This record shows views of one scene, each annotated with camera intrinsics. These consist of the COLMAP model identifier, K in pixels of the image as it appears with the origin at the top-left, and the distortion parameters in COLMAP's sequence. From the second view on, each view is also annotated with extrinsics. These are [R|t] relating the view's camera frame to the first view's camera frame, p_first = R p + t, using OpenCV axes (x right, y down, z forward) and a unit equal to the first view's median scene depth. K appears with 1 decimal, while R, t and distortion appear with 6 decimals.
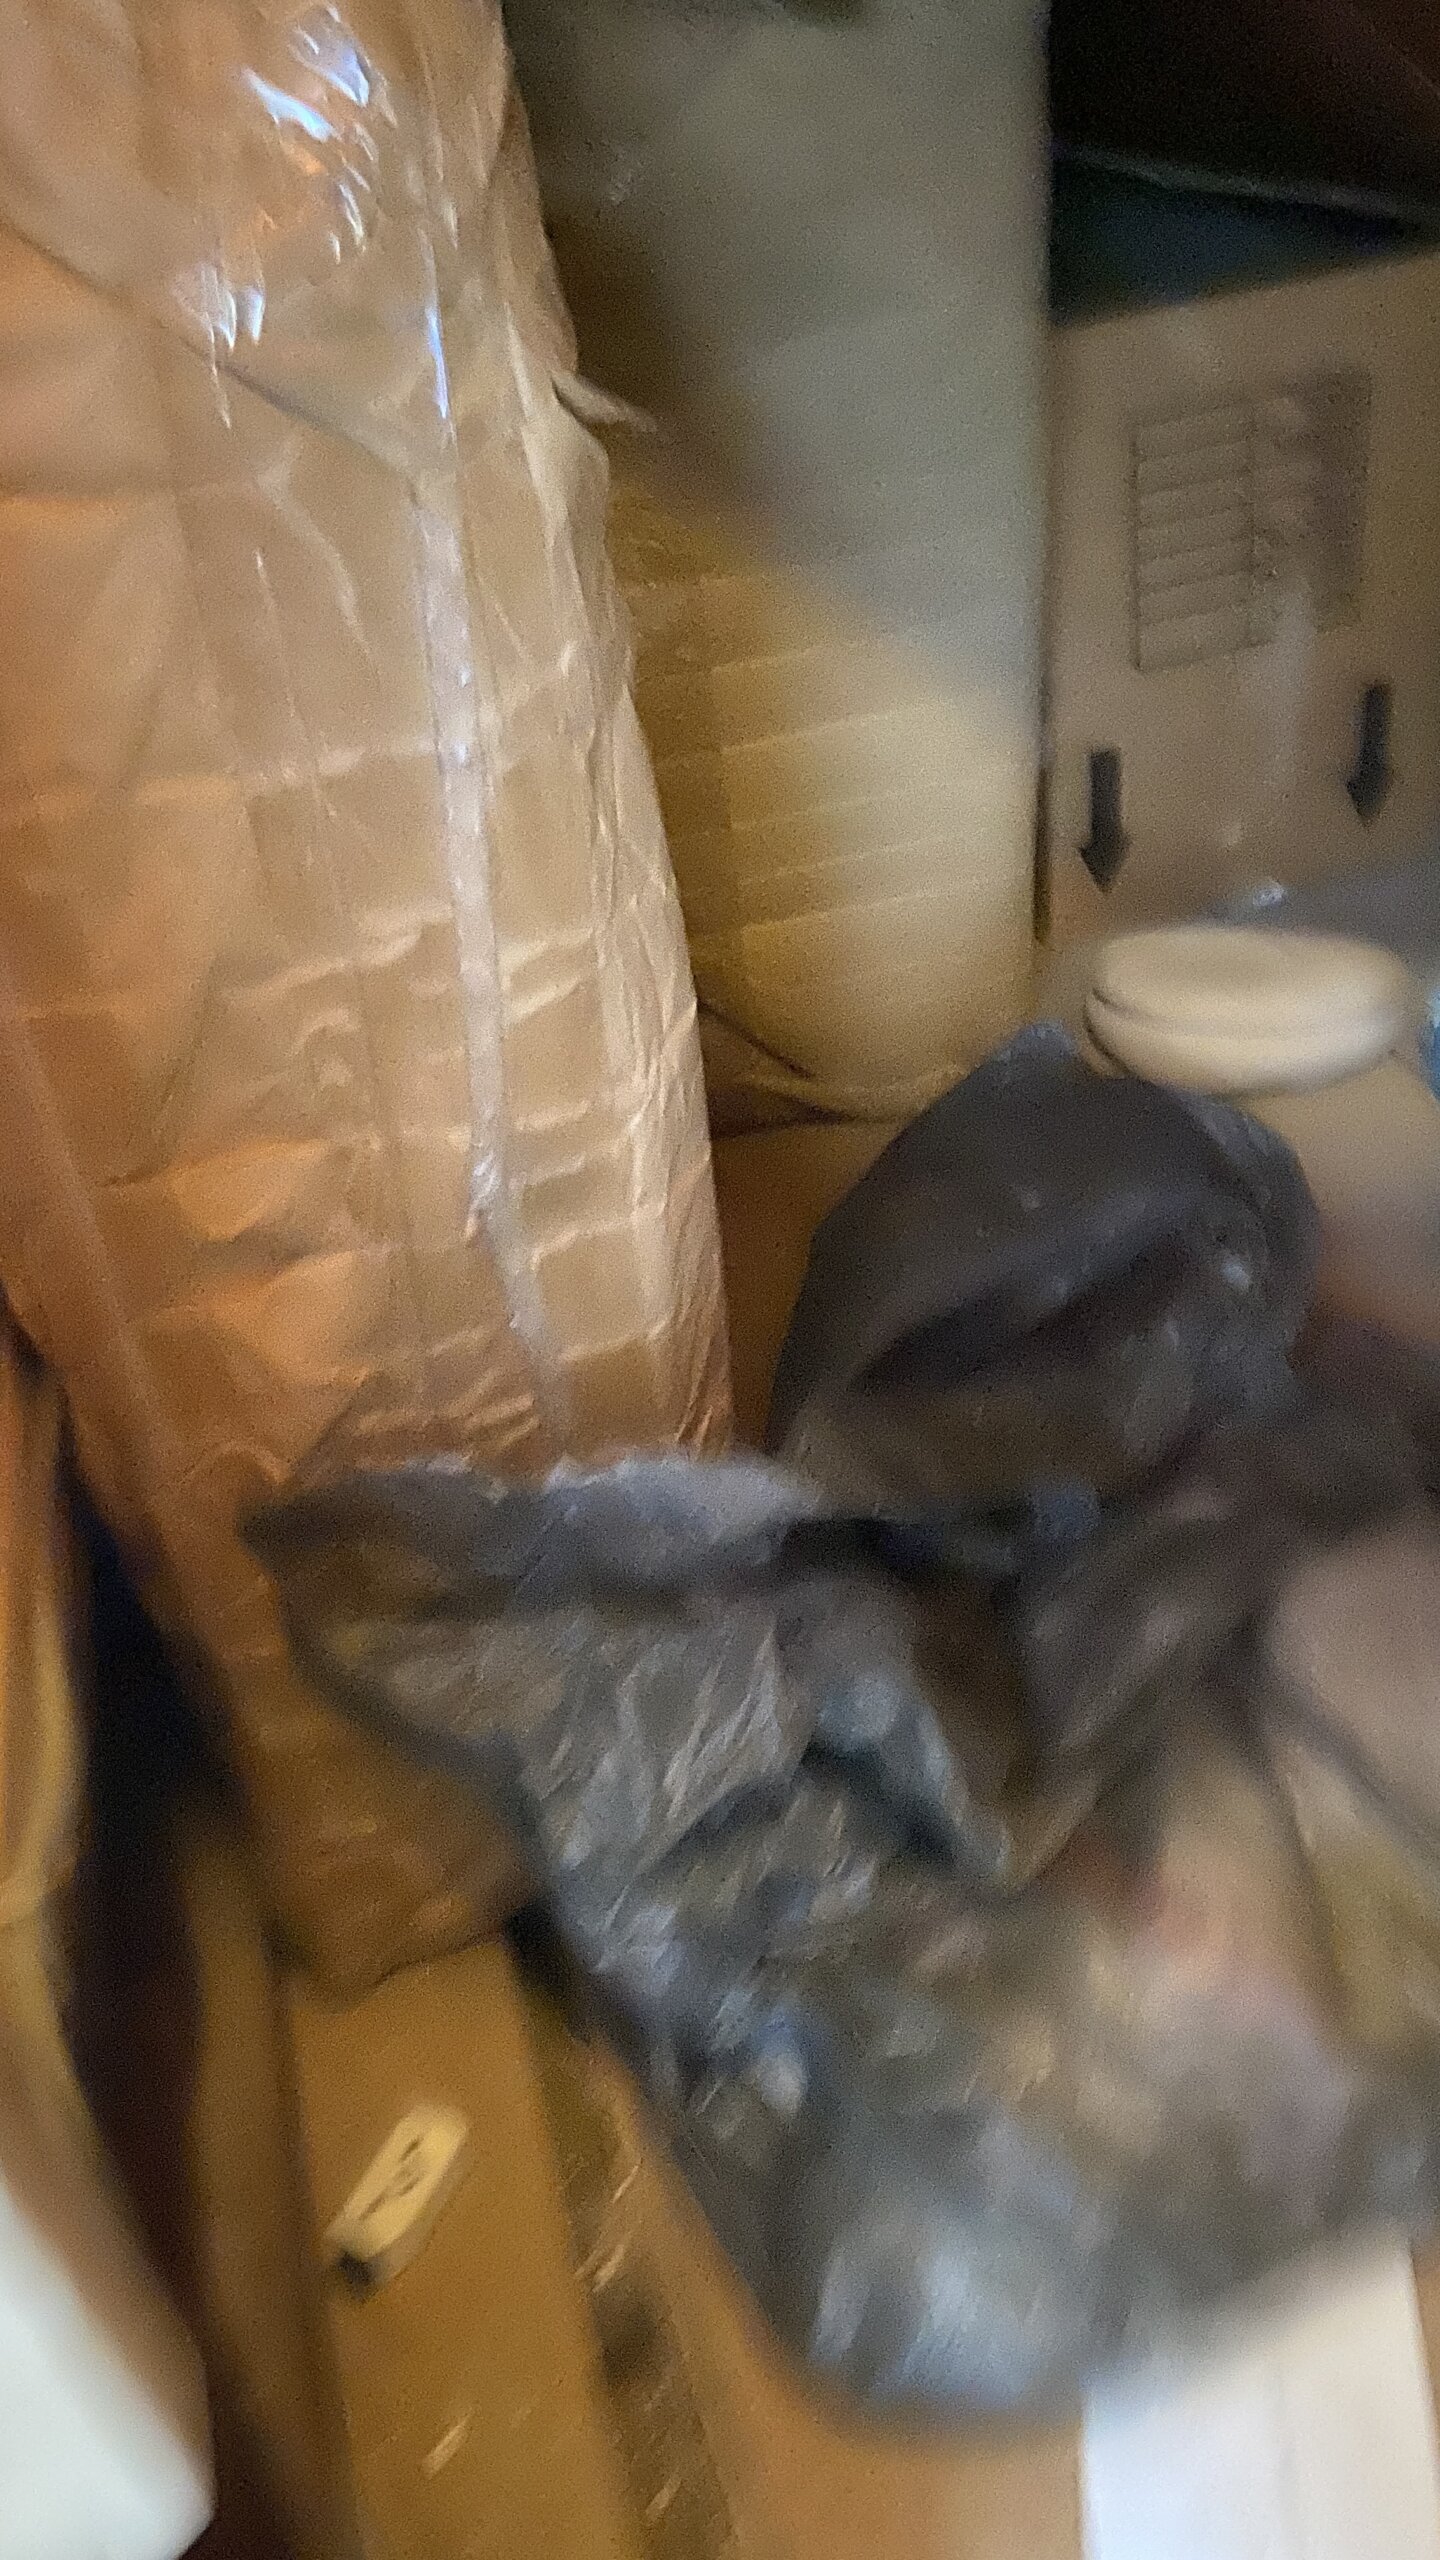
lens RADIAL K [[1923.1, 0, 736.8], [0, 1923.1, 1294.1], [0, 0, 1]] dist [0.118291, -0.152134]
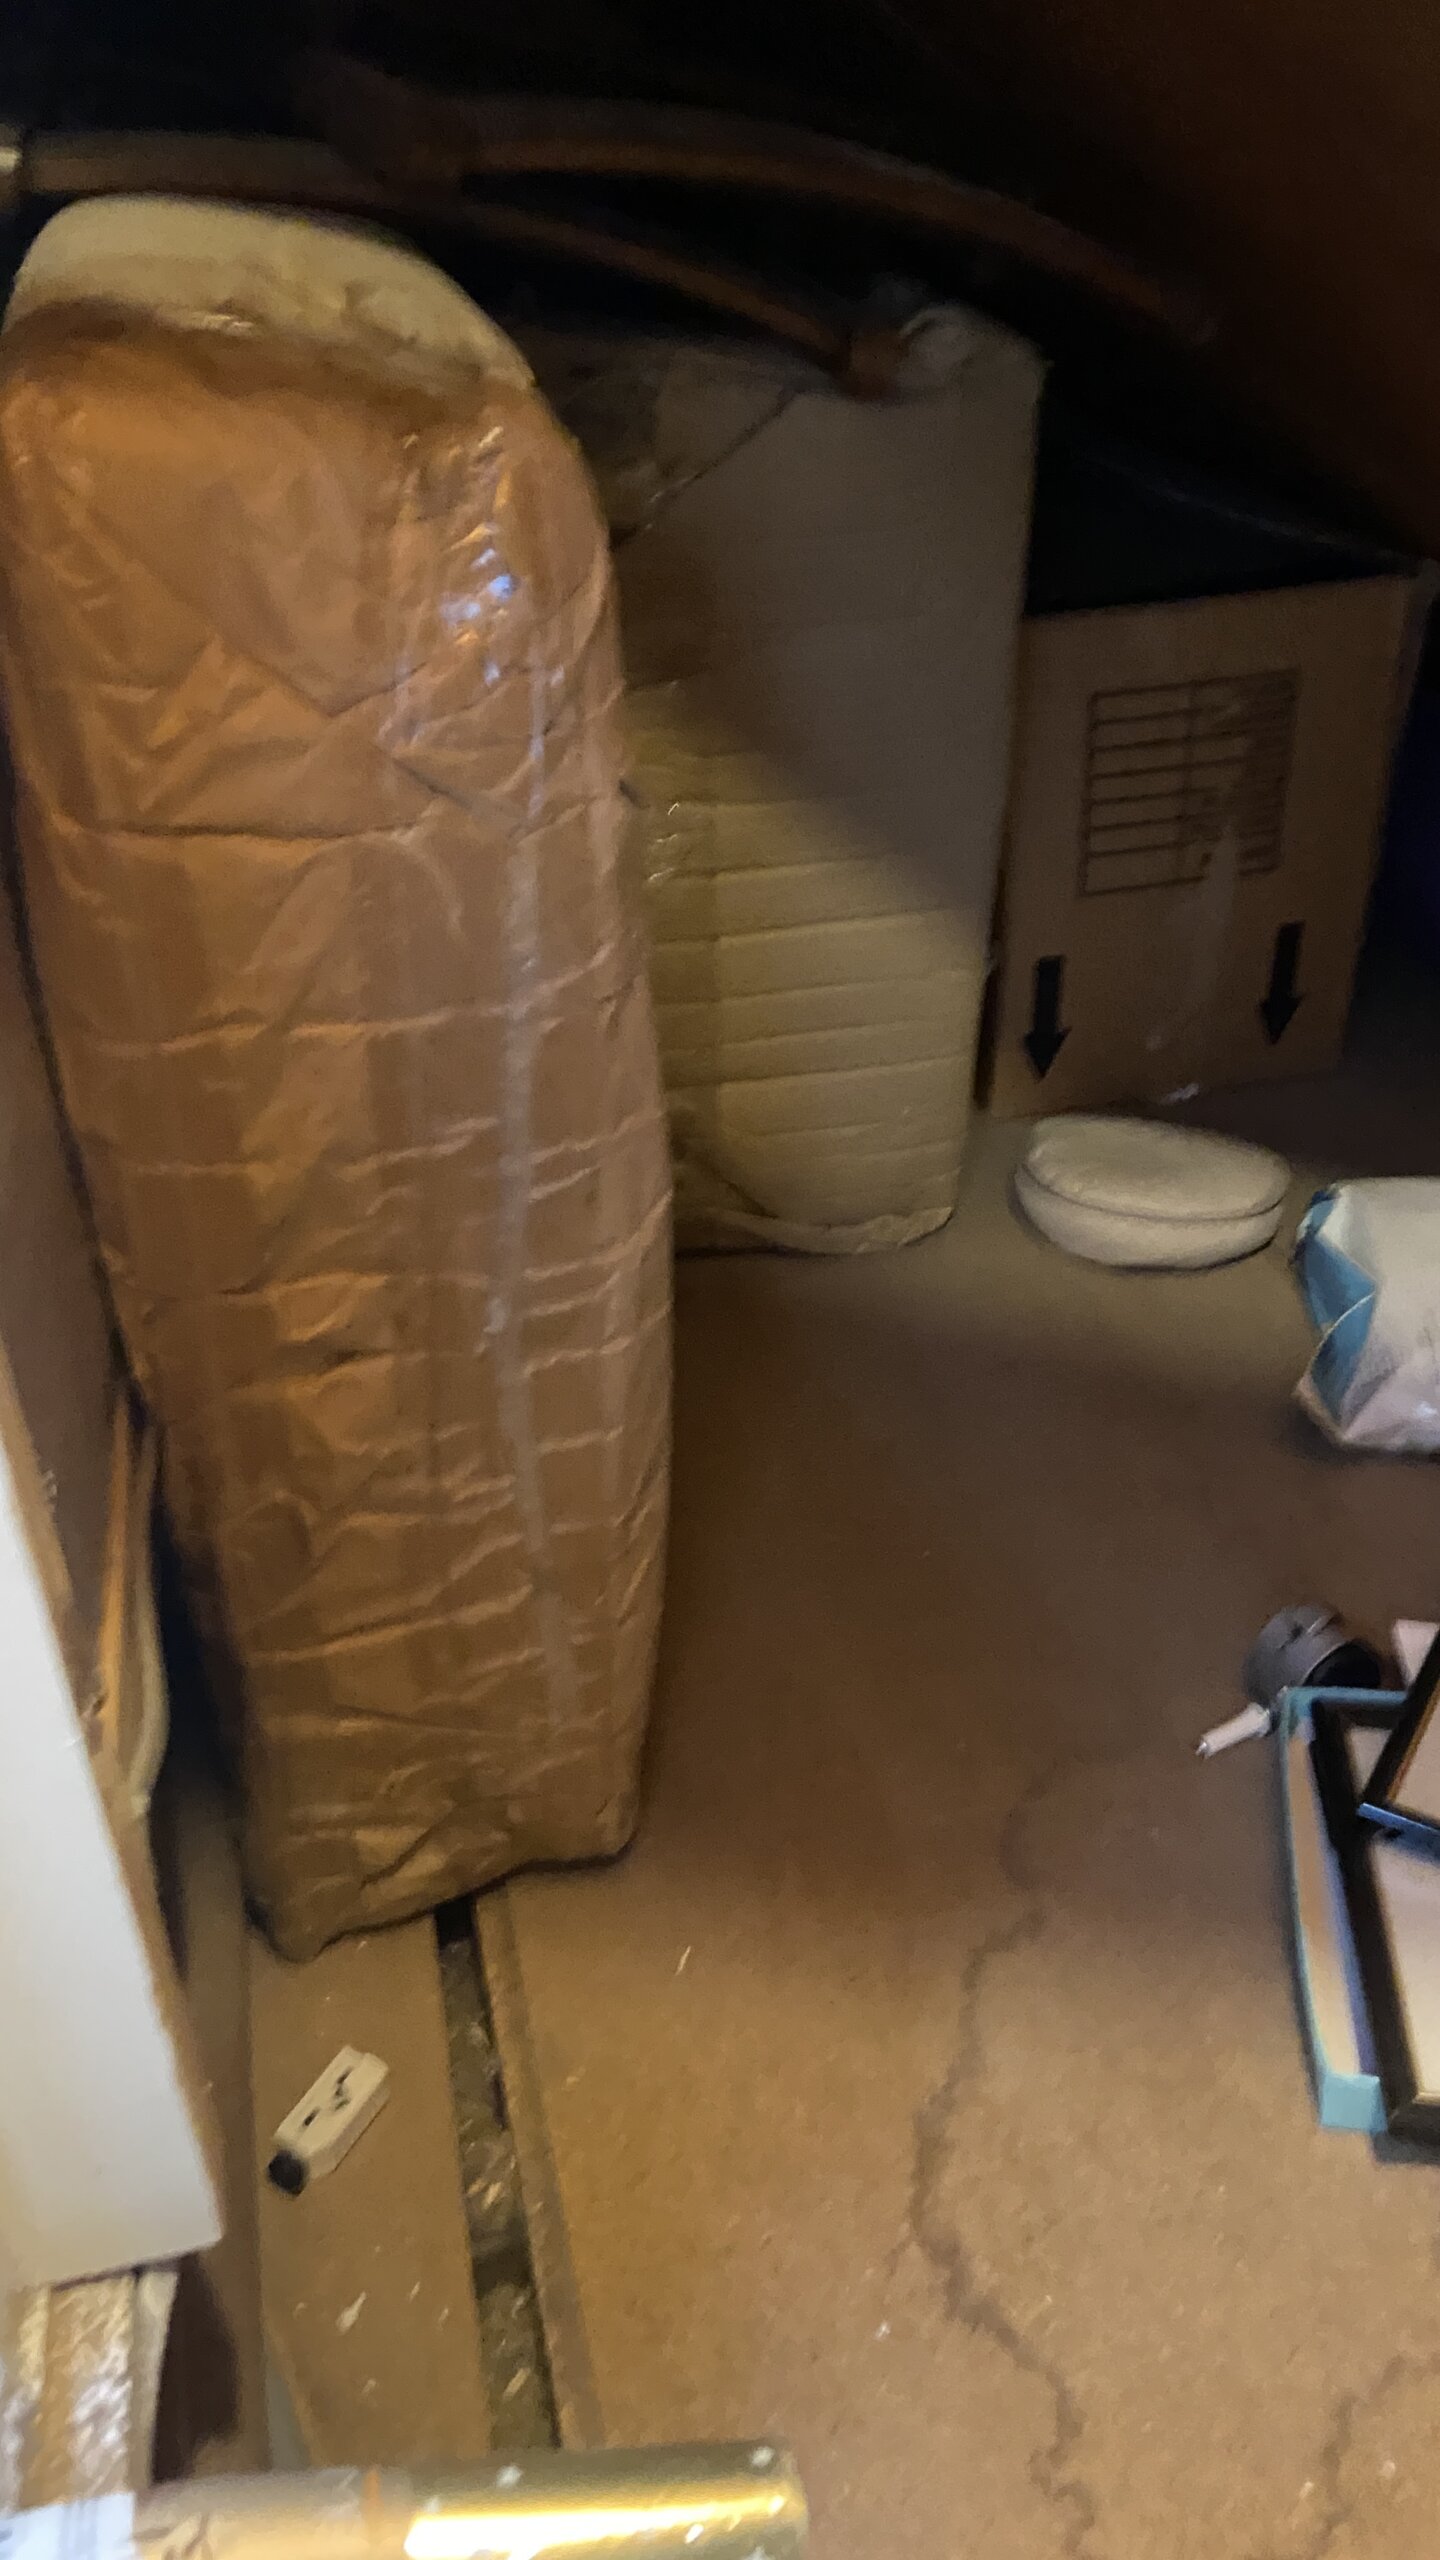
lens RADIAL K [[1923.1, 0, 734.1], [0, 1923.1, 1258.0], [0, 0, 1]] dist [0.118291, -0.152134]
pose [[0.994246, 0.106126, 0.014583, 0.006702], [-0.105082, 0.992670, -0.059705, -0.031401], [-0.020812, 0.057829, 0.998110, -0.286585]]
